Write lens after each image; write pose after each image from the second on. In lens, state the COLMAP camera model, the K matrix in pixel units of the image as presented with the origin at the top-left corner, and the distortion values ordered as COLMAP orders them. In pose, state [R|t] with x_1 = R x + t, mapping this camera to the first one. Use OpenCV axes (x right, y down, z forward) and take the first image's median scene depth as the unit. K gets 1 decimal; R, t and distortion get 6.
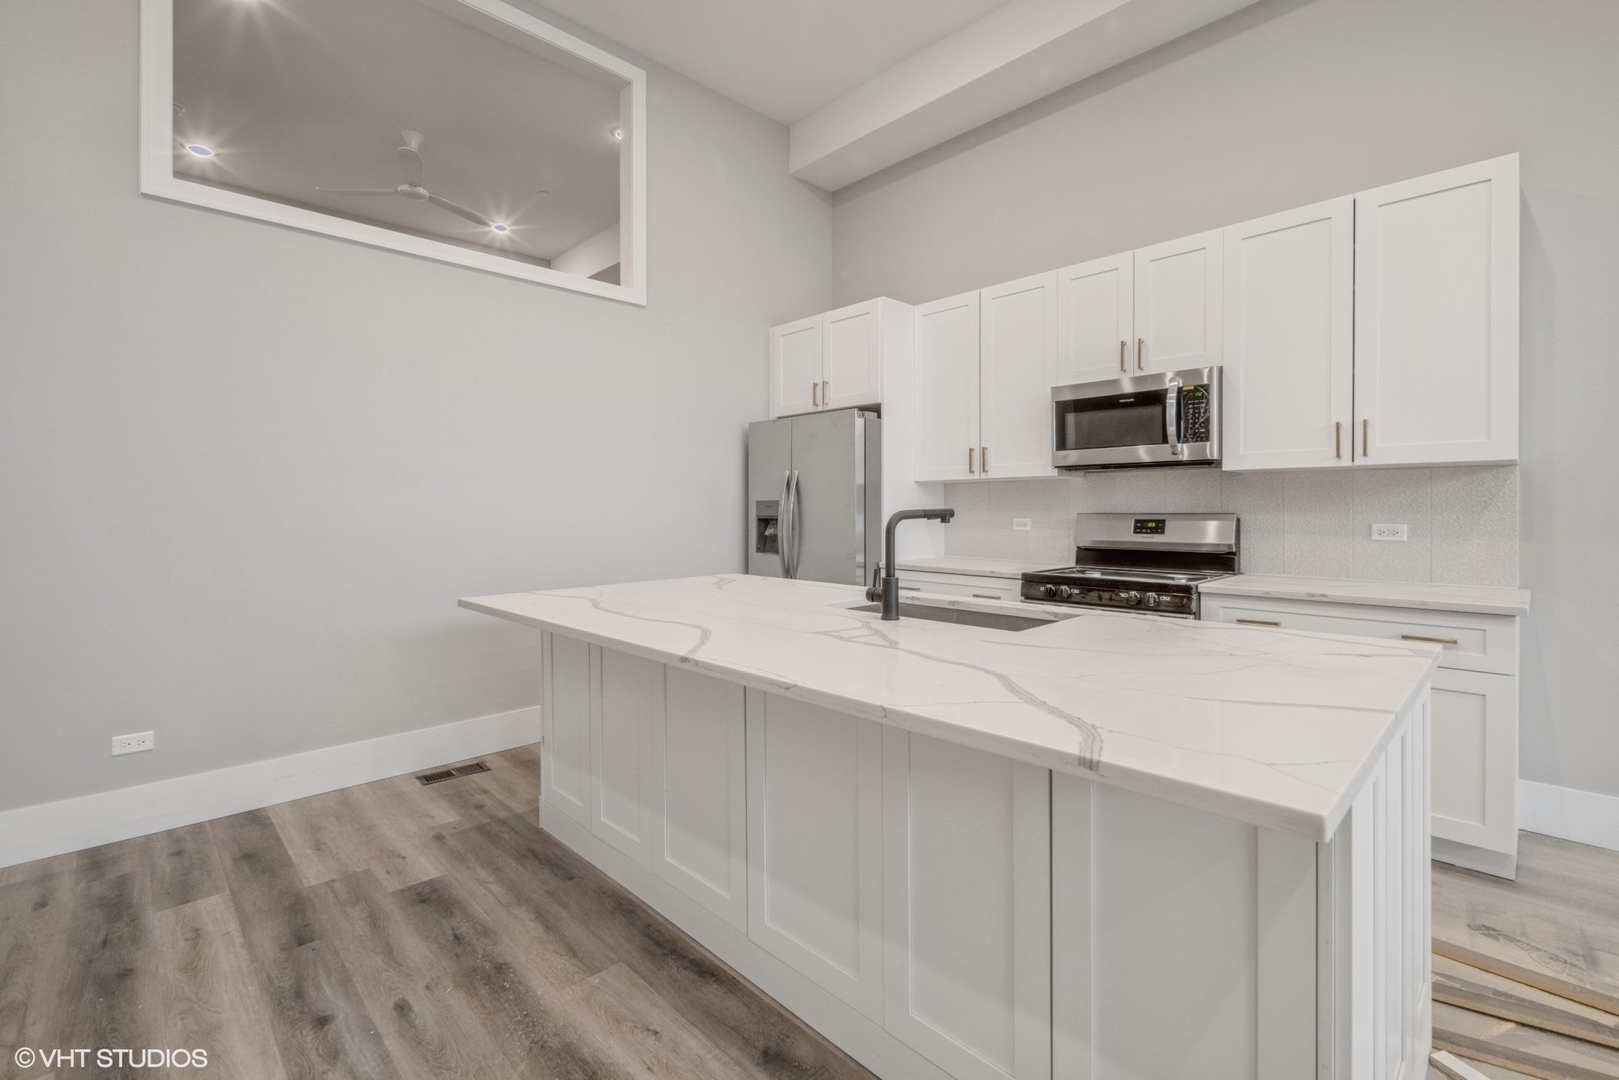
lens RADIAL K [[710.3, 0, 815.1], [0, 710.3, 510.5], [0, 0, 1]] dist [0.000451, -0.000883]
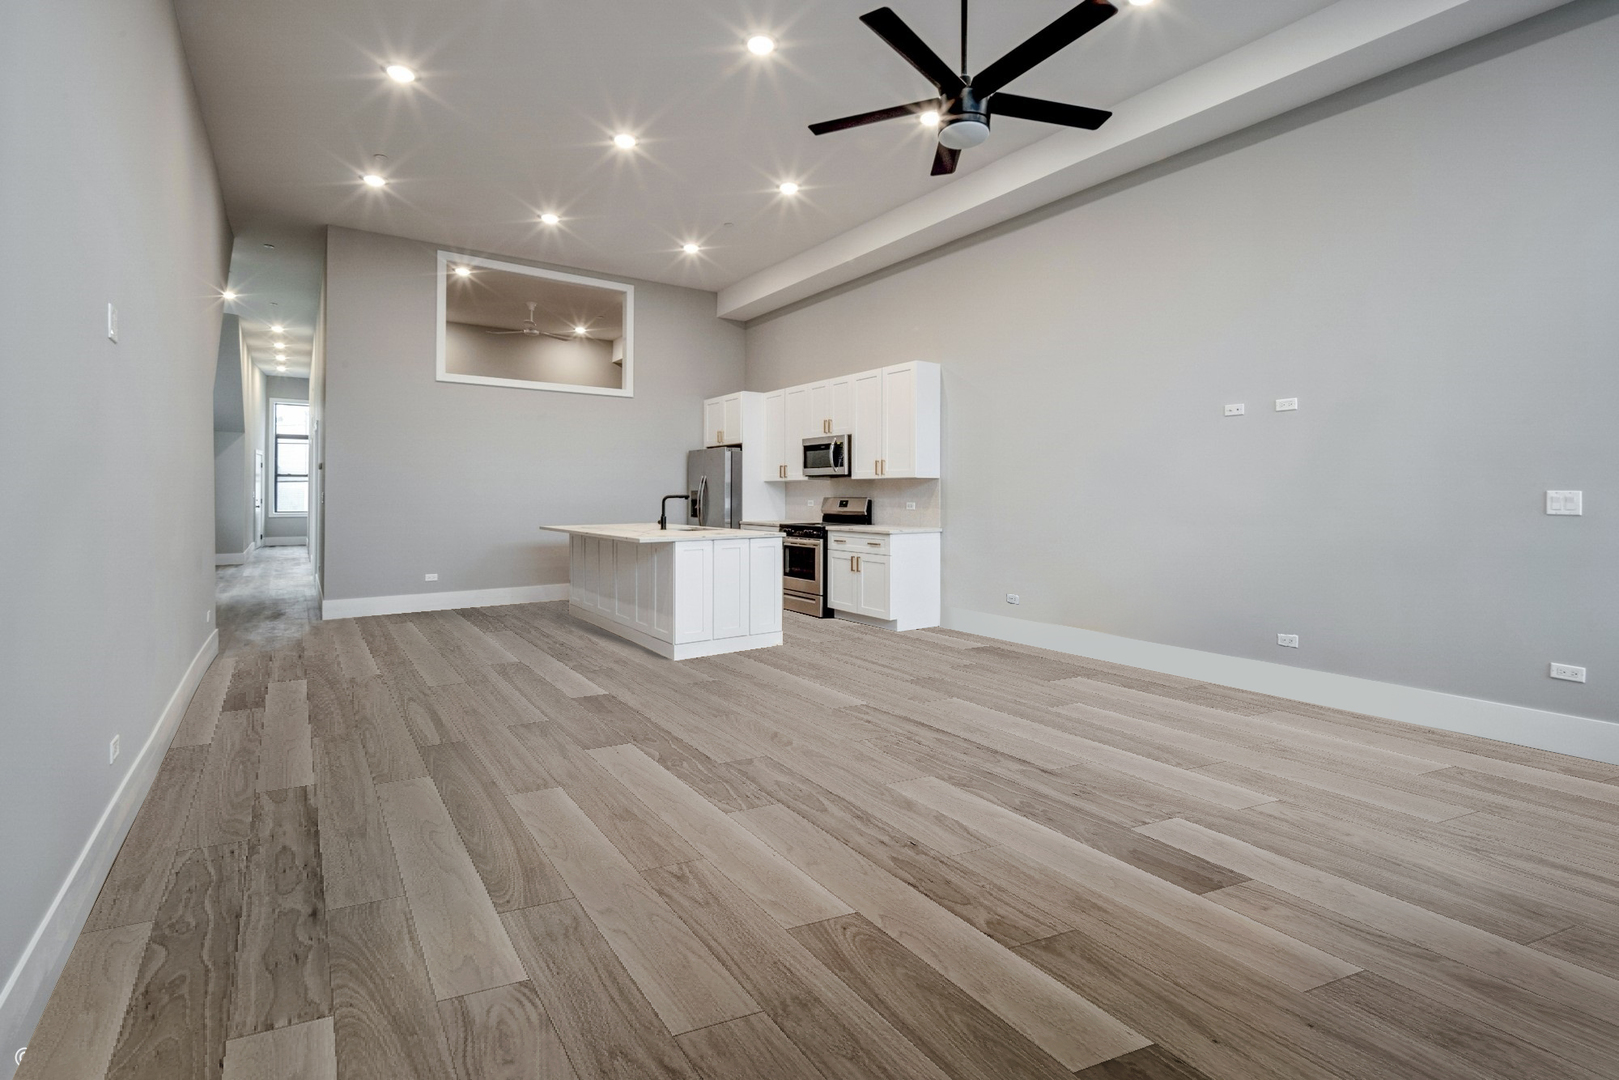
lens RADIAL K [[719.6, 0, 807.4], [0, 719.6, 494.7], [0, 0, 1]] dist [0.000927, 0.000047]
pose [[0.986547, 0.007794, -0.163291, 0.822872], [-0.008668, 0.999952, -0.004640, 0.006641], [0.163247, 0.005993, 0.986567, -1.341422]]
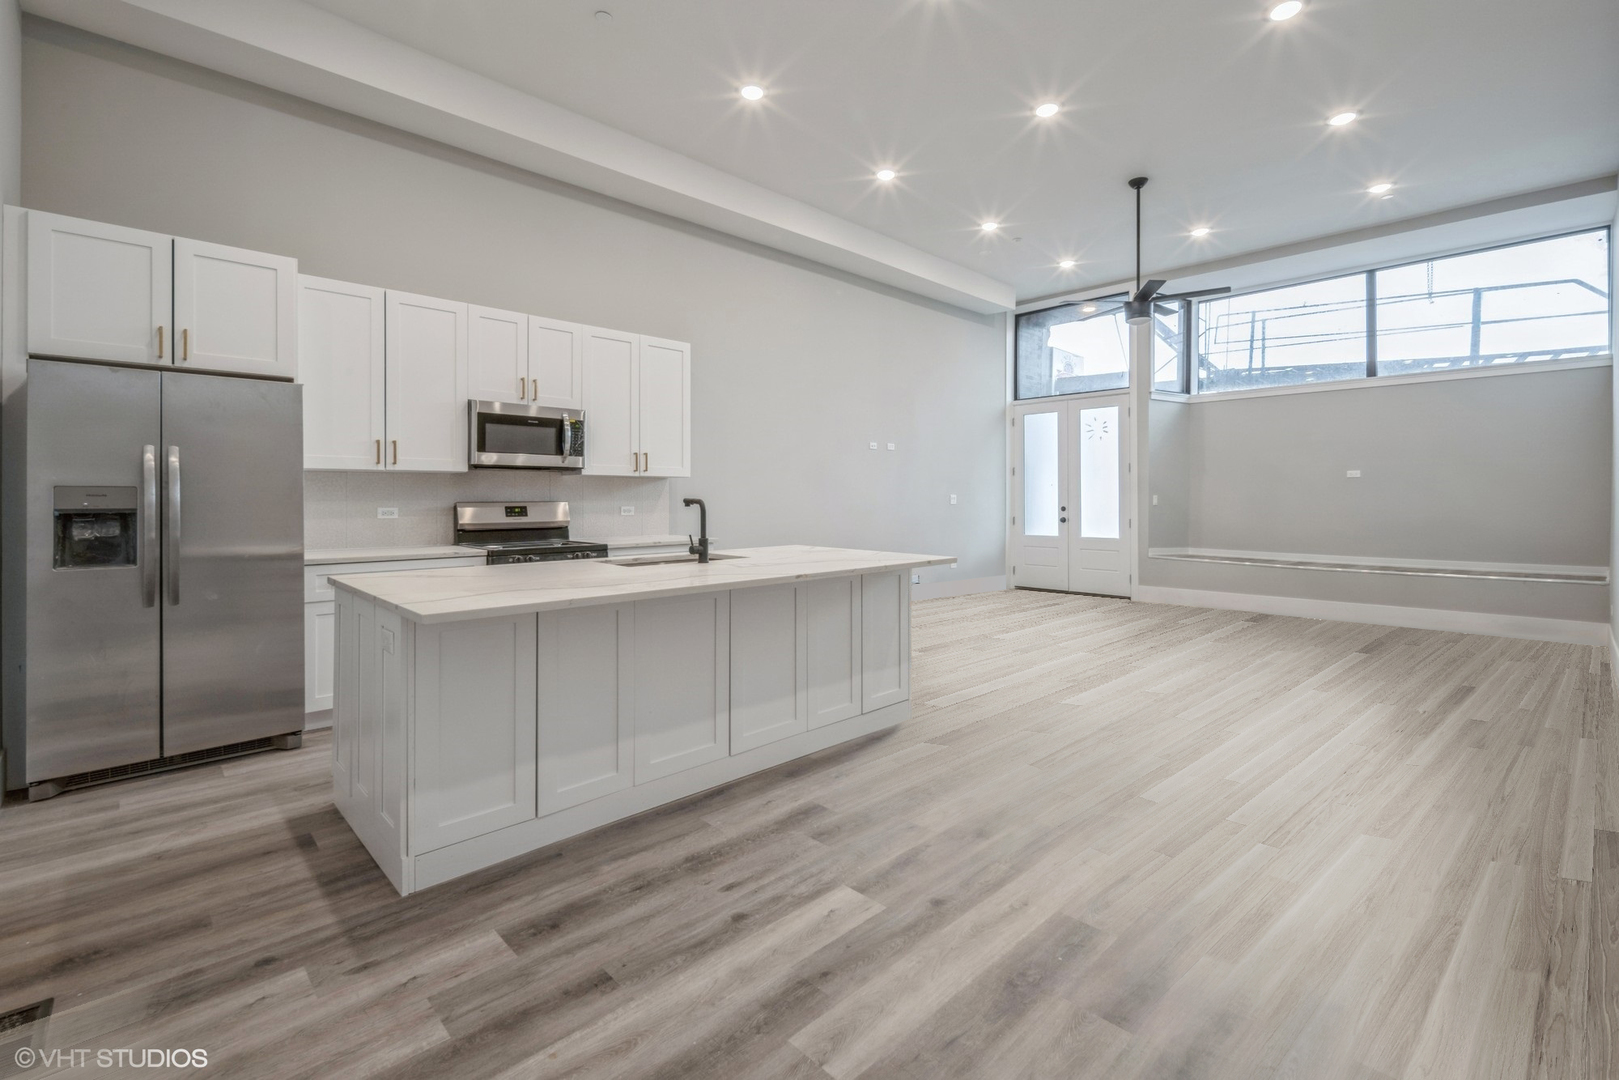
lens RADIAL K [[719.6, 0, 807.4], [0, 719.6, 494.7], [0, 0, 1]] dist [0.000927, 0.000047]
pose [[0.011683, 0.005179, 0.999918, -1.063502], [0.002331, 0.999984, -0.005207, -0.001332], [-0.999929, 0.002392, 0.011670, 0.475374]]
